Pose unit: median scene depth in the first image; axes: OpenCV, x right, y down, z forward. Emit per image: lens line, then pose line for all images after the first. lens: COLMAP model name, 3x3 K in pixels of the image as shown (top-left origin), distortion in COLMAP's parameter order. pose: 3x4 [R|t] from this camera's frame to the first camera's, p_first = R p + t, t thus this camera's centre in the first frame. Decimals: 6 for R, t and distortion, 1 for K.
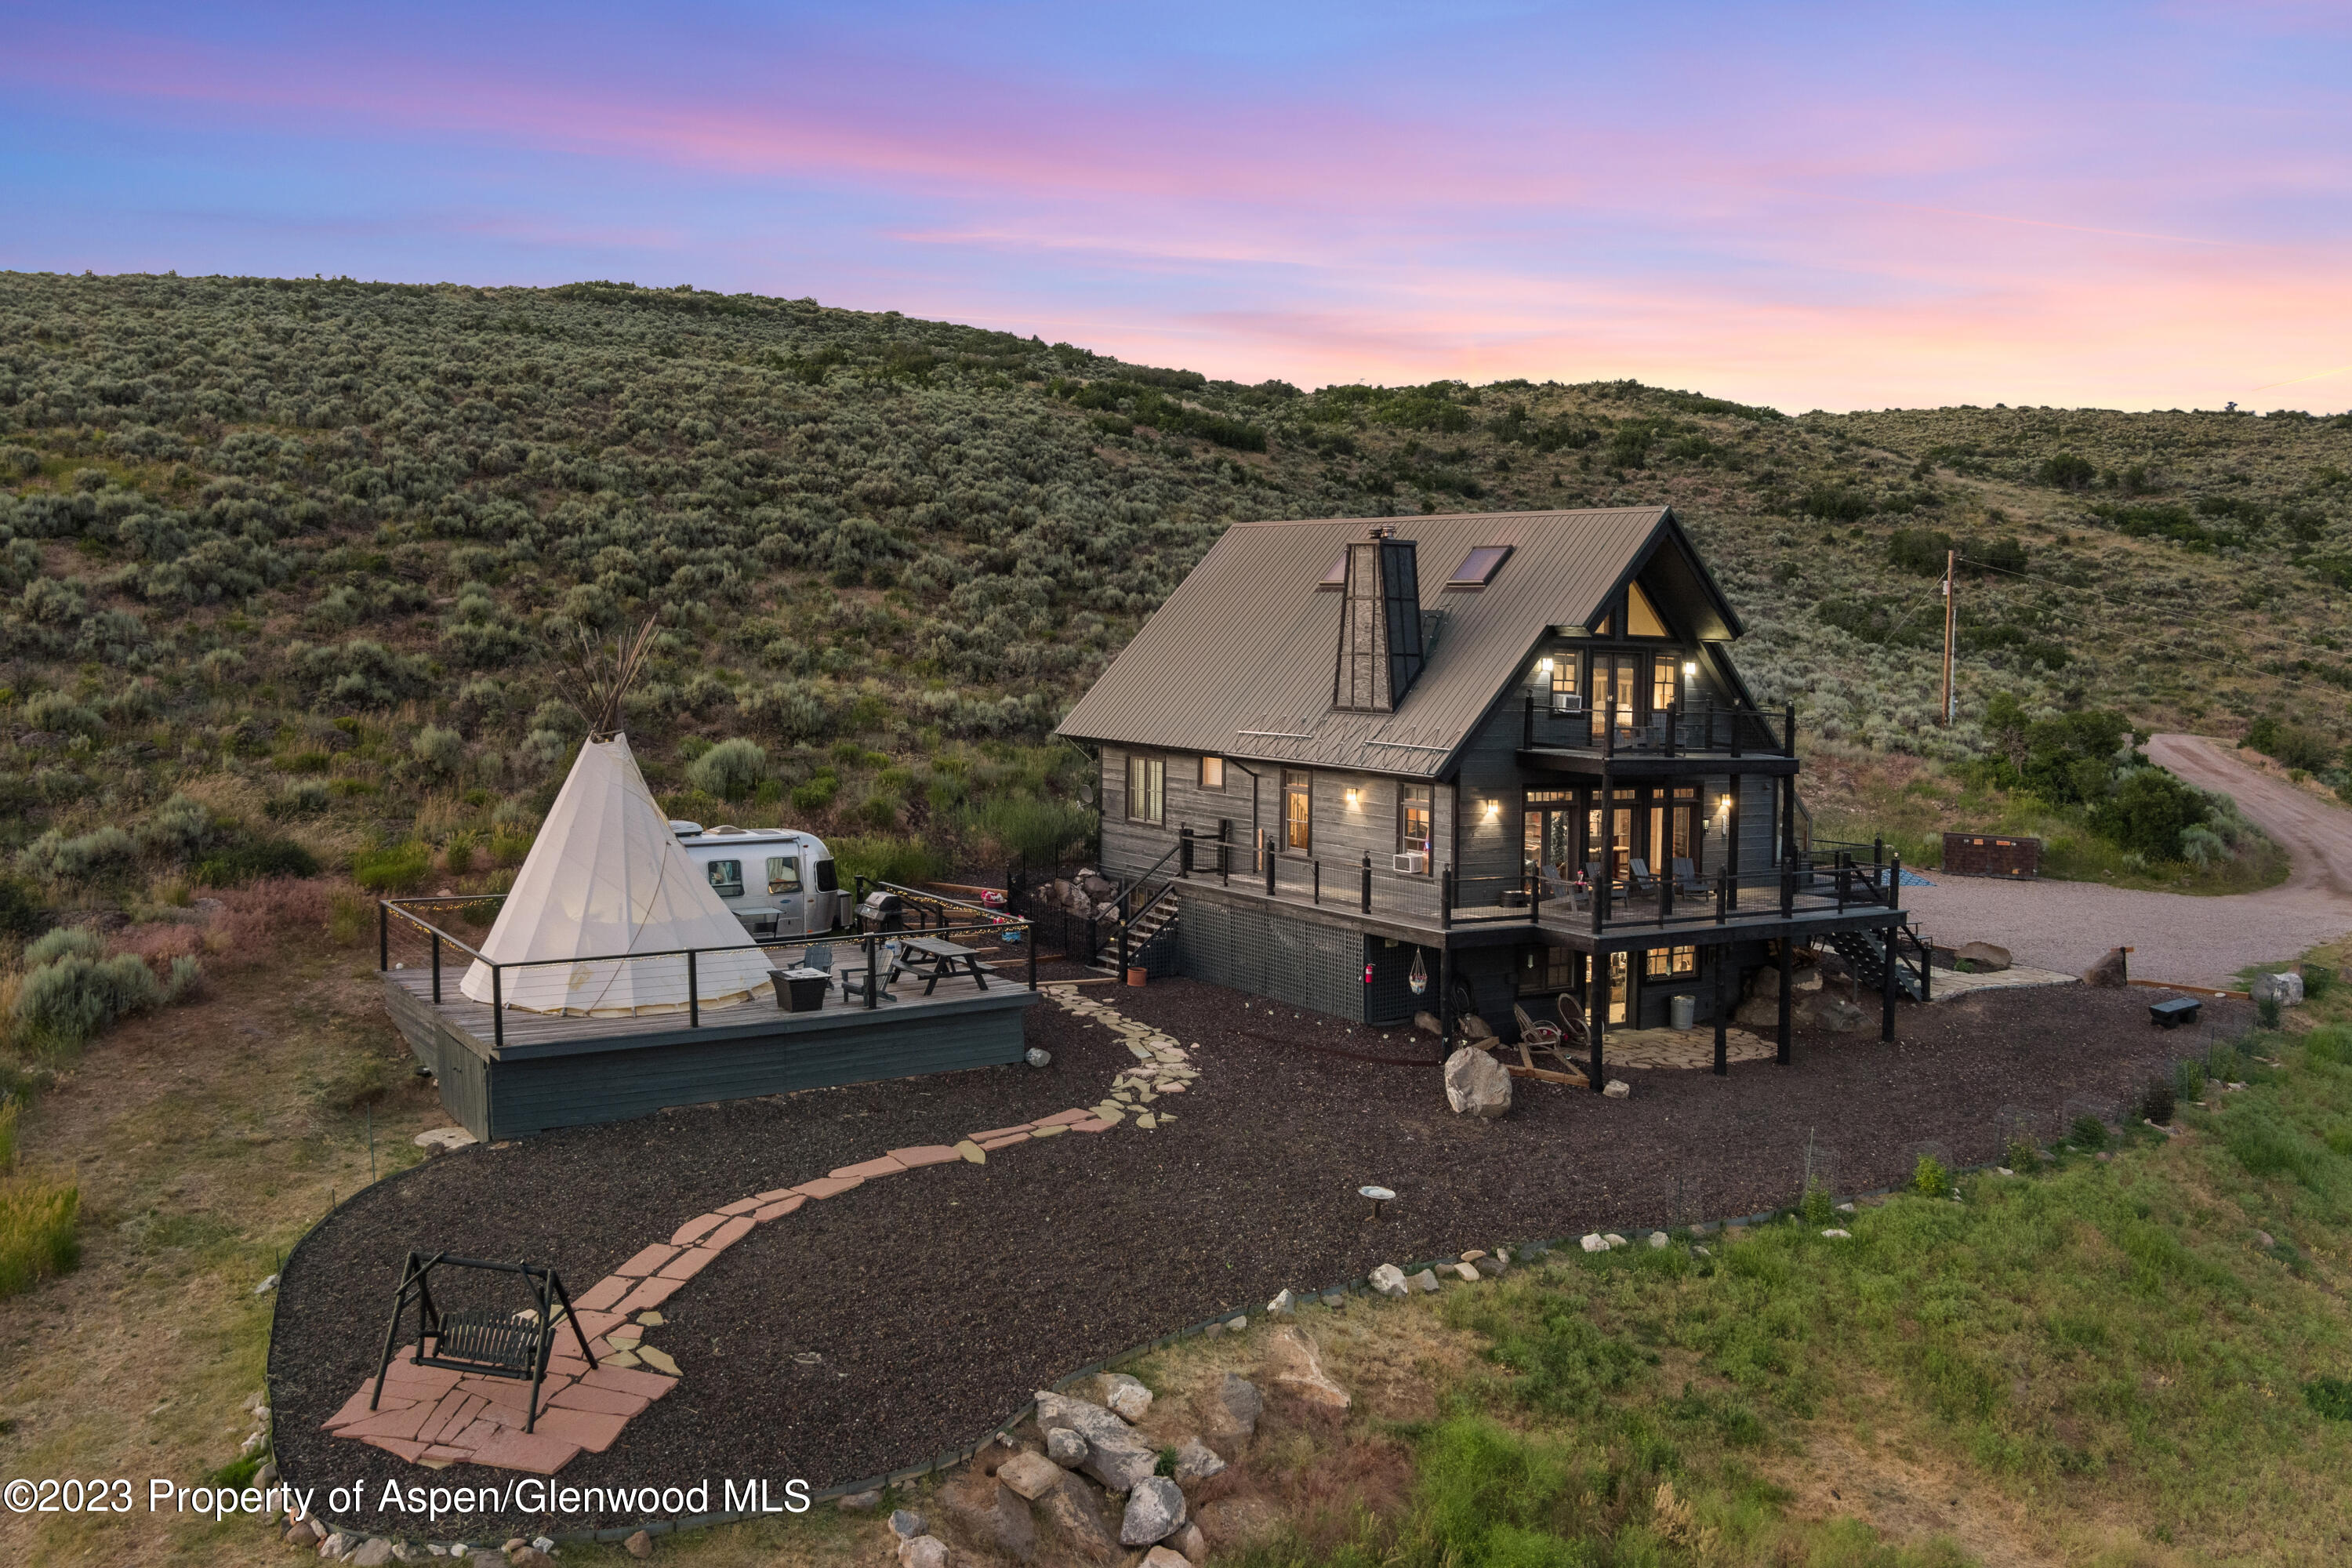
lens RADIAL K [[1964.1, 0, 1176.0], [0, 1964.1, 784.0], [0, 0, 1]] dist [-0.057538, 0.004224]
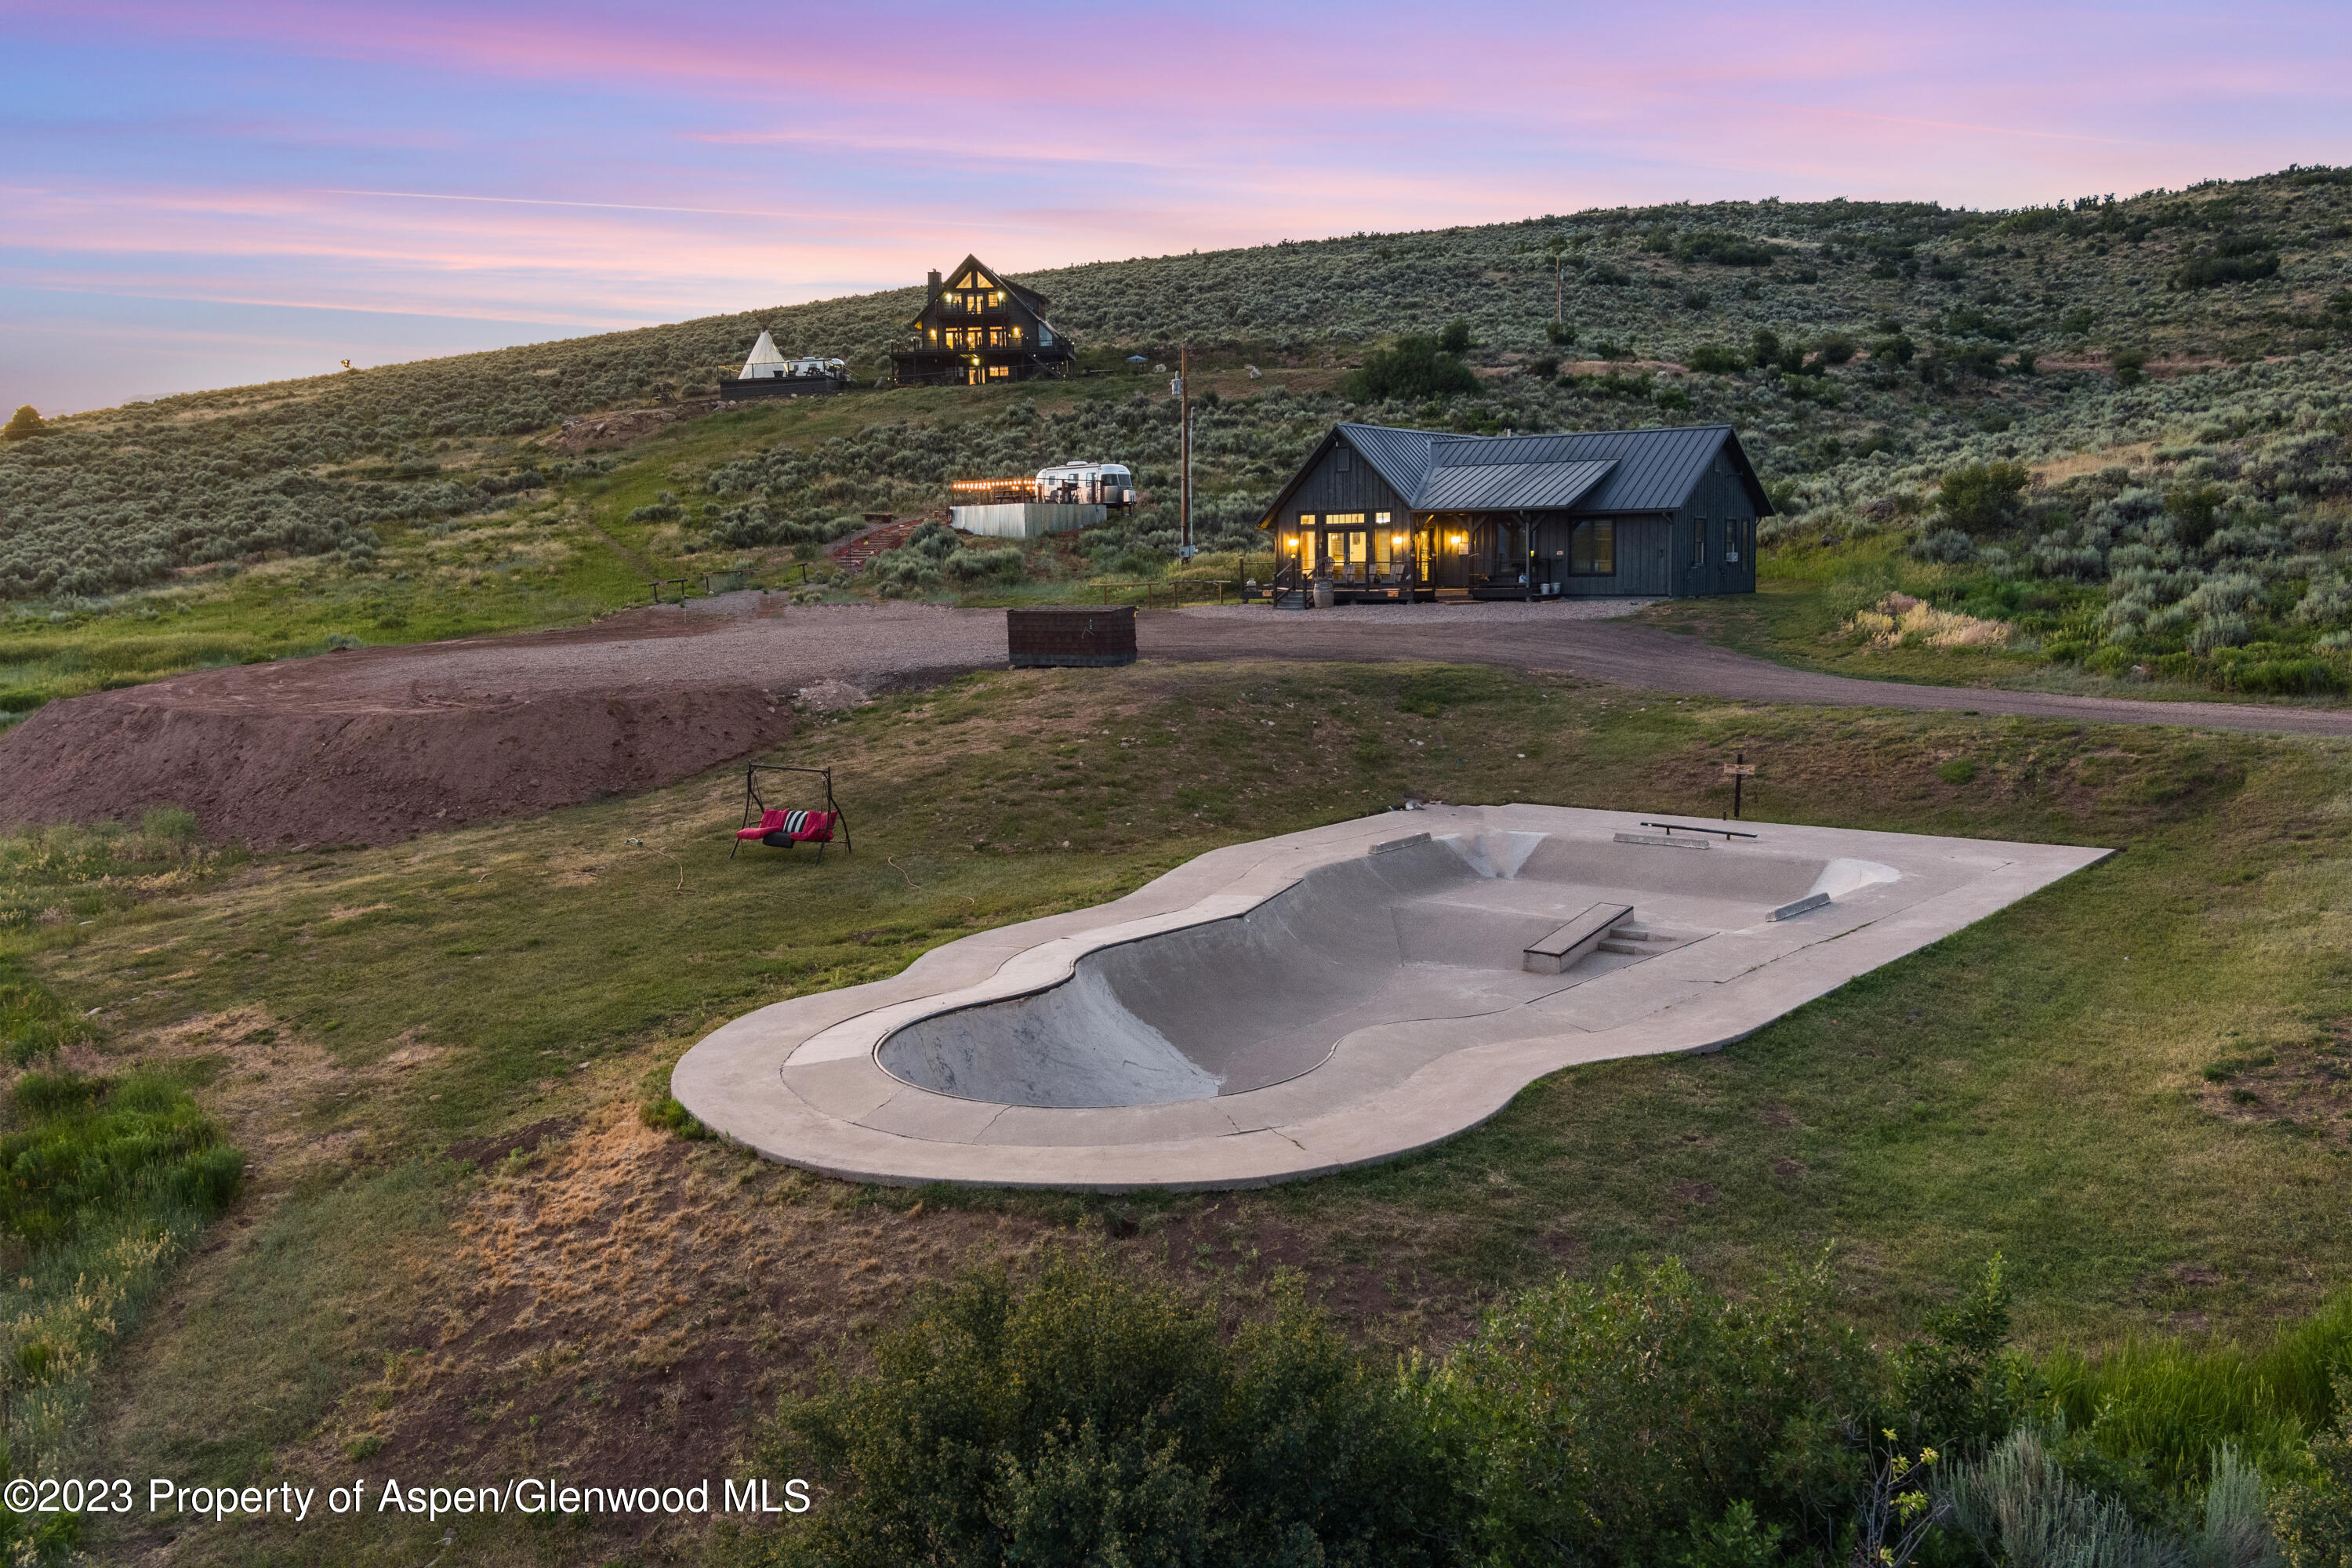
lens RADIAL K [[1907.8, 0, 1169.4], [0, 1907.8, 788.8], [0, 0, 1]] dist [-0.075051, 0.030474]
pose [[0.765994, 0.030563, -0.642120, 3.645559], [-0.005630, 0.999150, 0.040841, 0.938932], [0.642823, -0.027669, 0.765515, -2.083149]]
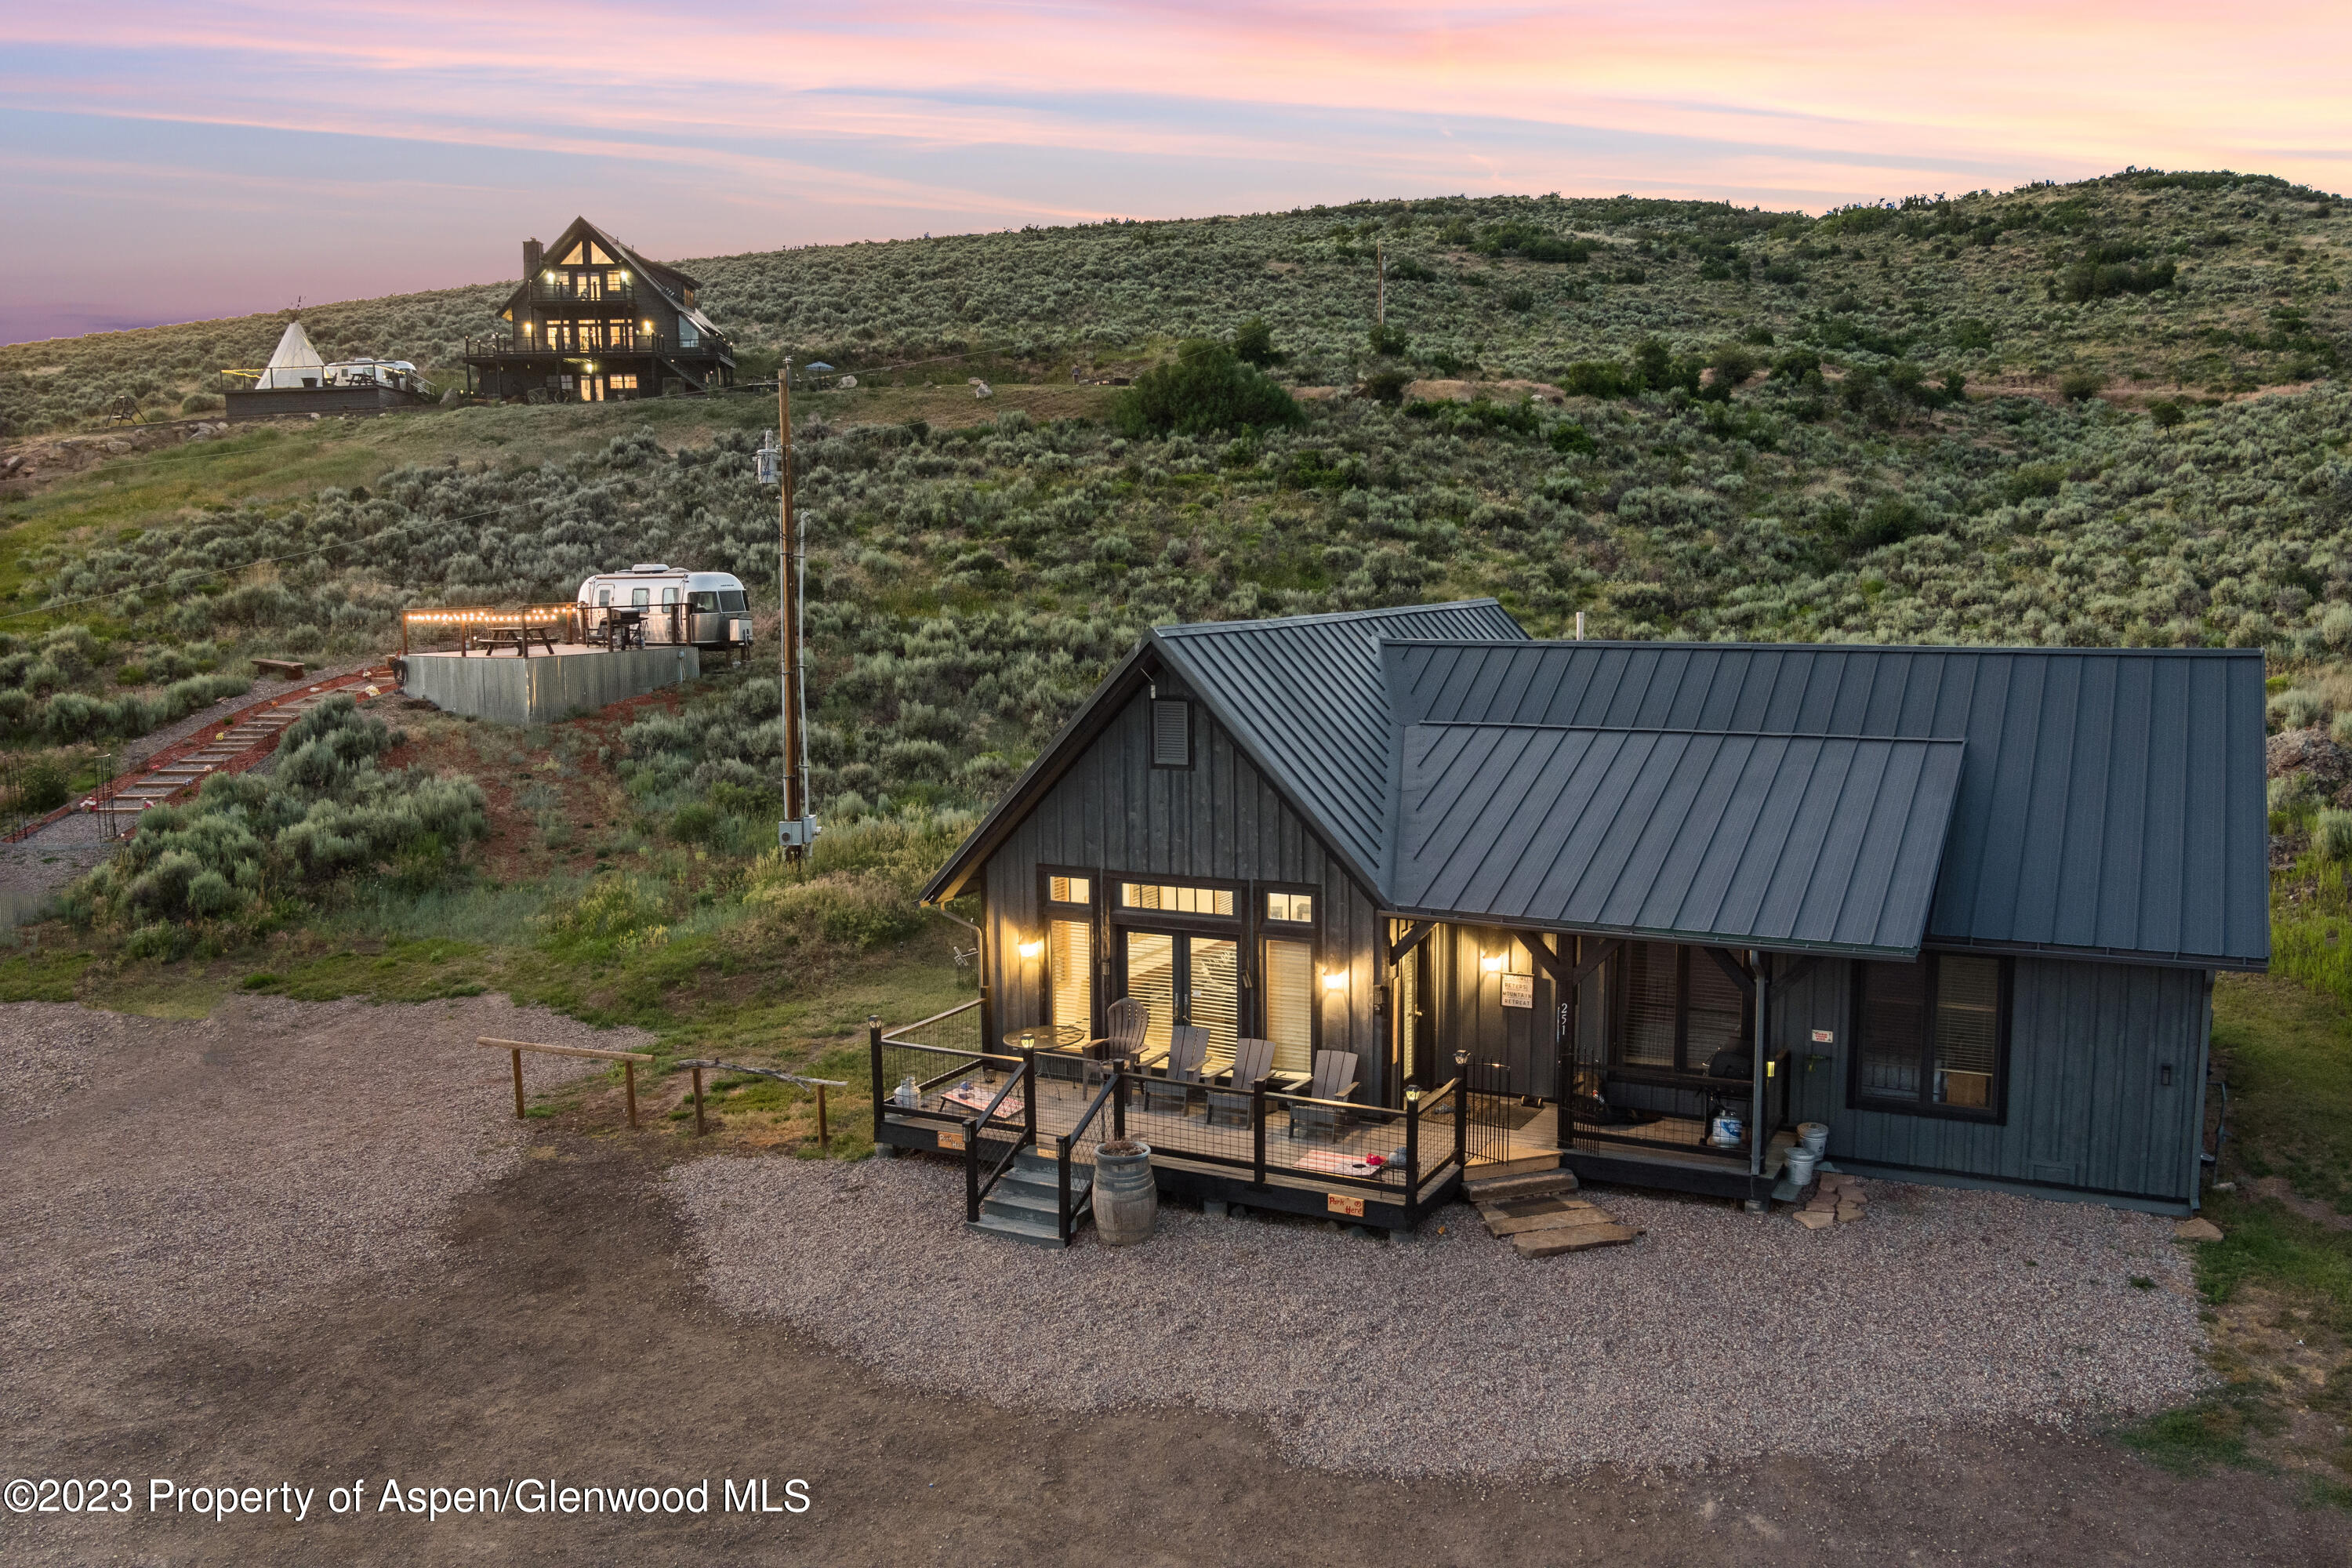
lens RADIAL K [[1907.8, 0, 1169.4], [0, 1907.8, 788.8], [0, 0, 1]] dist [-0.075051, 0.030474]
pose [[0.843356, 0.023325, -0.536849, 2.890747], [-0.000214, 0.999072, 0.043071, 0.674668], [0.537356, -0.036209, 0.842578, -1.048454]]
